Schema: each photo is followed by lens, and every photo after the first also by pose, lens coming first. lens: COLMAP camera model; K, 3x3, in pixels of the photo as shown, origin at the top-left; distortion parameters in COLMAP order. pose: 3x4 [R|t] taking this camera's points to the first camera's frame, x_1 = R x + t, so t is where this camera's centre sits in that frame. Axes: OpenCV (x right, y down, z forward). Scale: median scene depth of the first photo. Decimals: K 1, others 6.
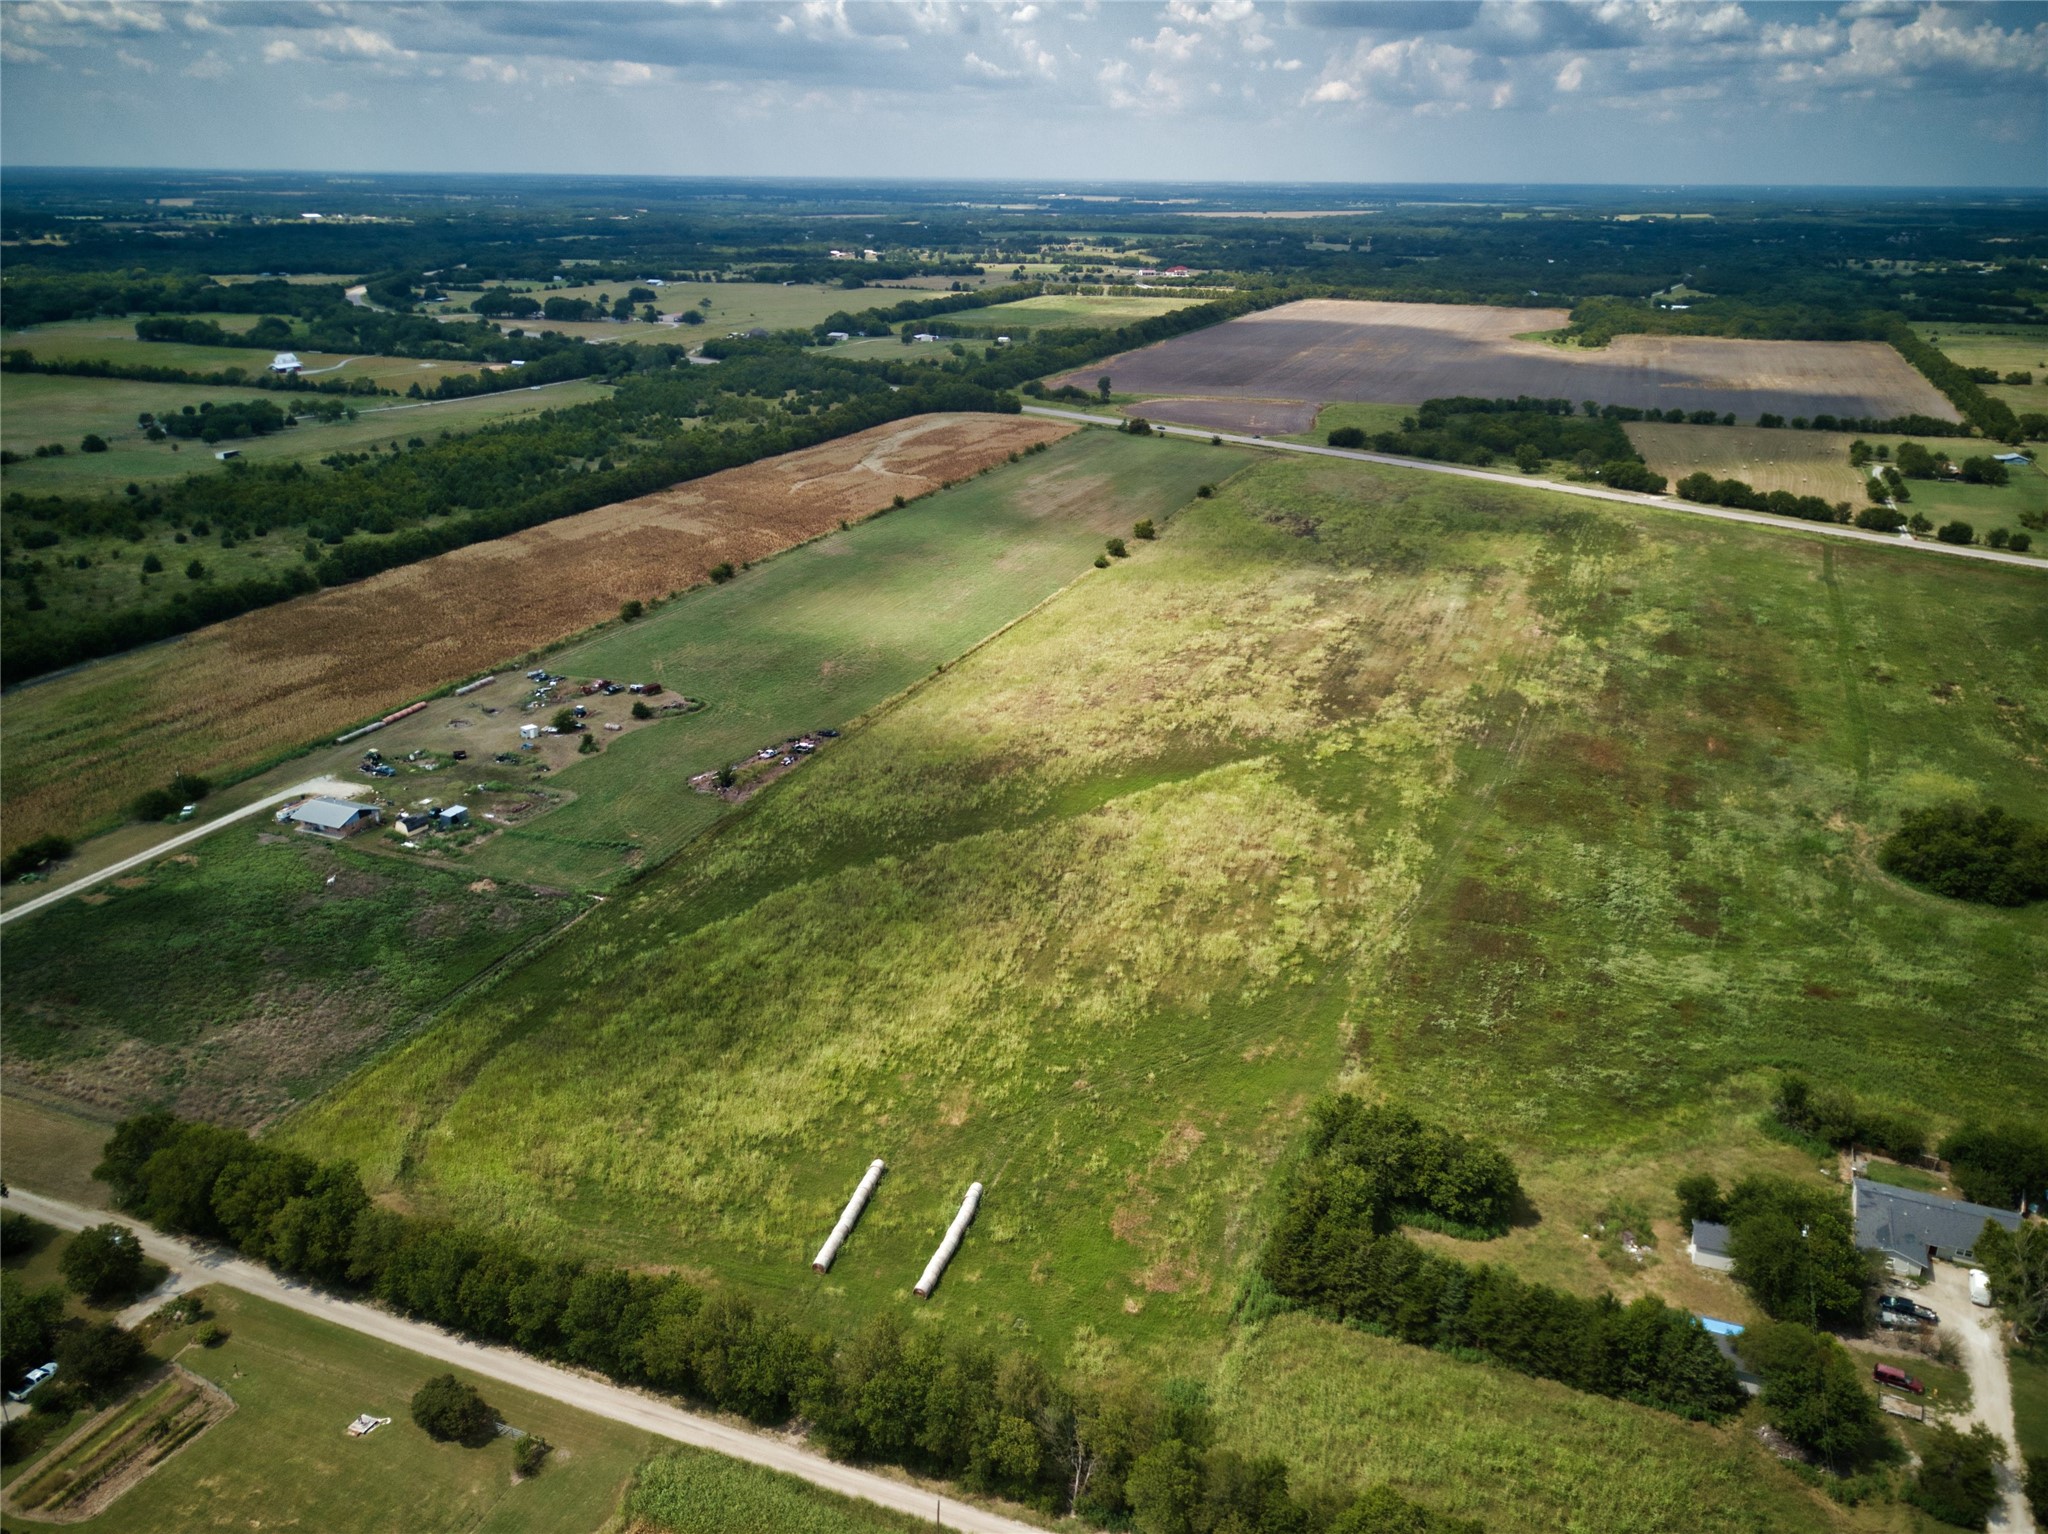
lens RADIAL K [[1554.5, 0, 1024.0], [0, 1554.5, 767.0], [0, 0, 1]] dist [0.054742, -0.066591]
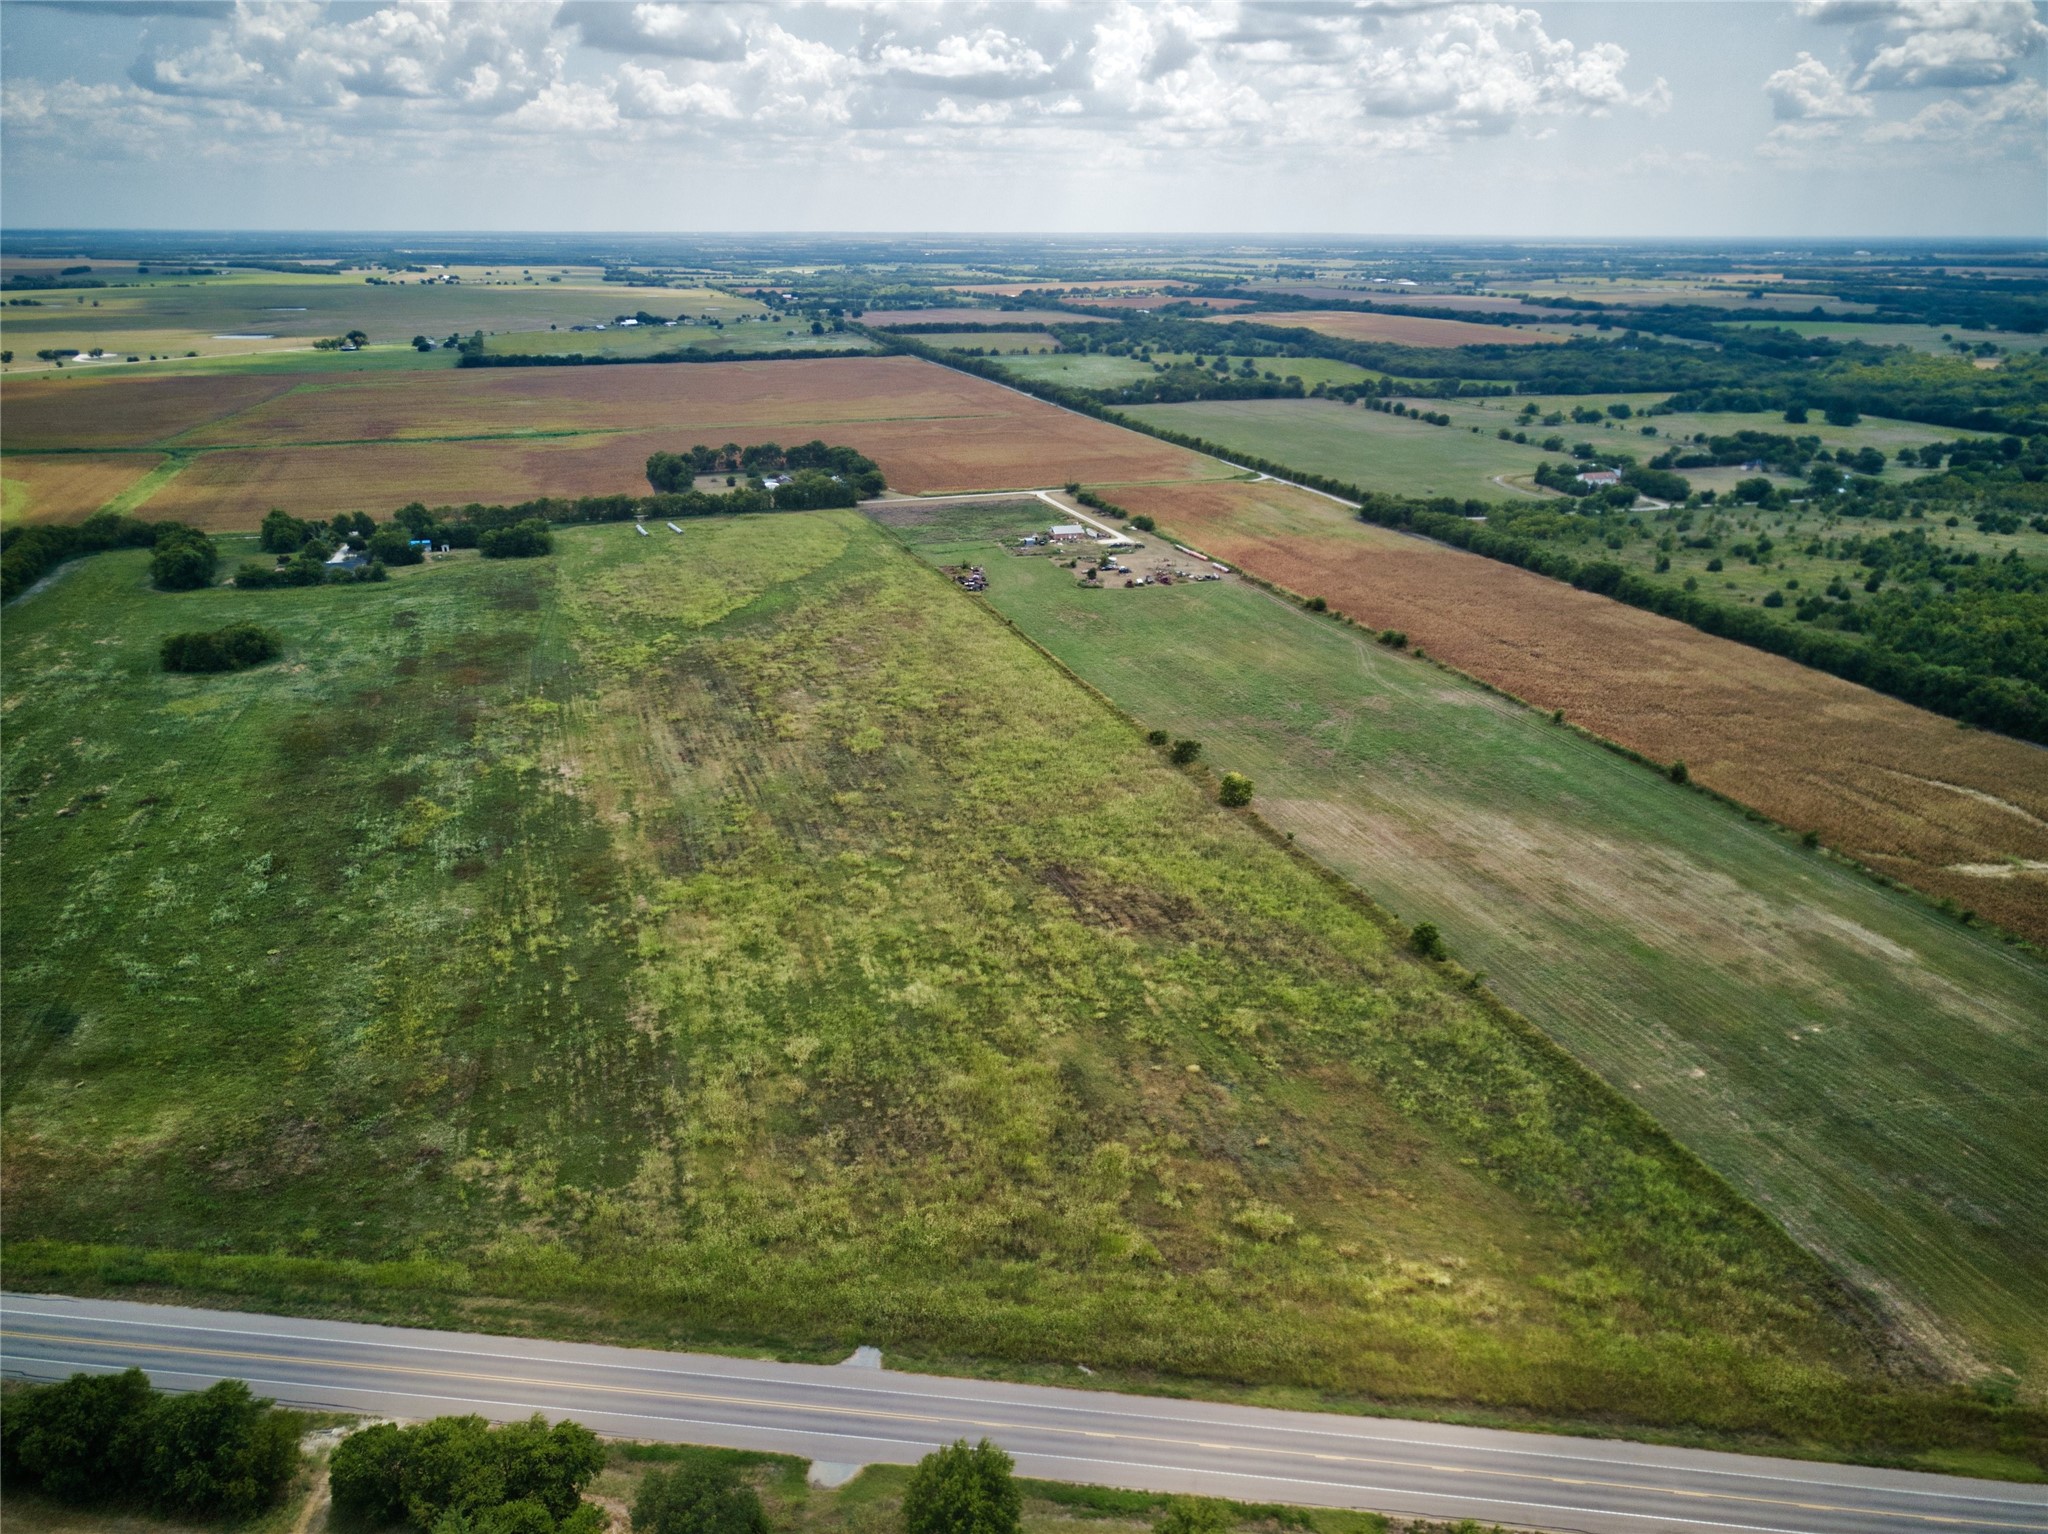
lens RADIAL K [[1553.8, 0, 1059.4], [0, 1553.8, 764.9], [0, 0, 1]] dist [0.008585, -0.000482]
pose [[-0.754950, 0.199028, -0.624850, 0.842309], [-0.247311, 0.796069, 0.552369, -0.790599], [0.607361, 0.571543, -0.551771, 2.109893]]
